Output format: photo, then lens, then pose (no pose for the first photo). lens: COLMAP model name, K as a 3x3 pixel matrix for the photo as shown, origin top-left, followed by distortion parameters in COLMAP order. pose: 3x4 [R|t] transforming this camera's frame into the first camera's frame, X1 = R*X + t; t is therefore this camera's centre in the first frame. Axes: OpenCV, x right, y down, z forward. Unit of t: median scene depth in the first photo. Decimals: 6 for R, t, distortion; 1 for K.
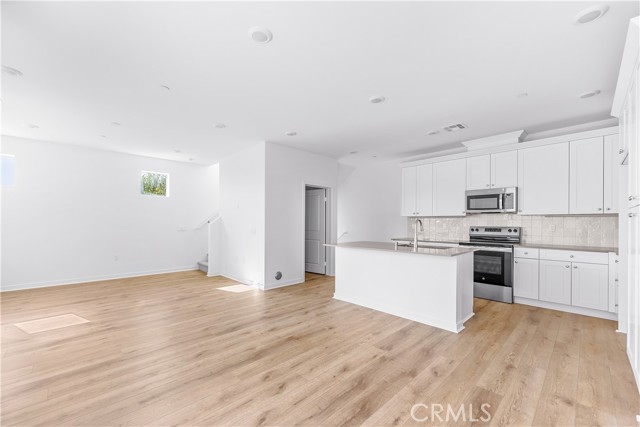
lens RADIAL K [[261.5, 0, 317.6], [0, 261.5, 222.9], [0, 0, 1]] dist [-0.001460, -0.000045]
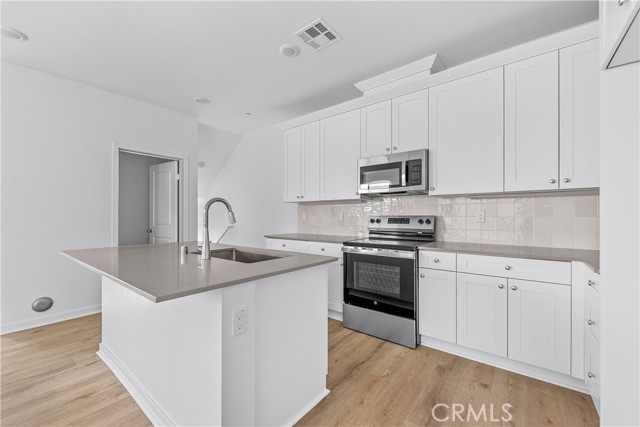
lens RADIAL K [[261.5, 0, 318.4], [0, 261.5, 215.8], [0, 0, 1]] dist [-0.001460, -0.000045]
pose [[0.991485, -0.003034, 0.130188, 0.470525], [0.003385, 0.999991, -0.002479, 0.018593], [-0.130179, 0.002898, 0.991486, 0.471065]]
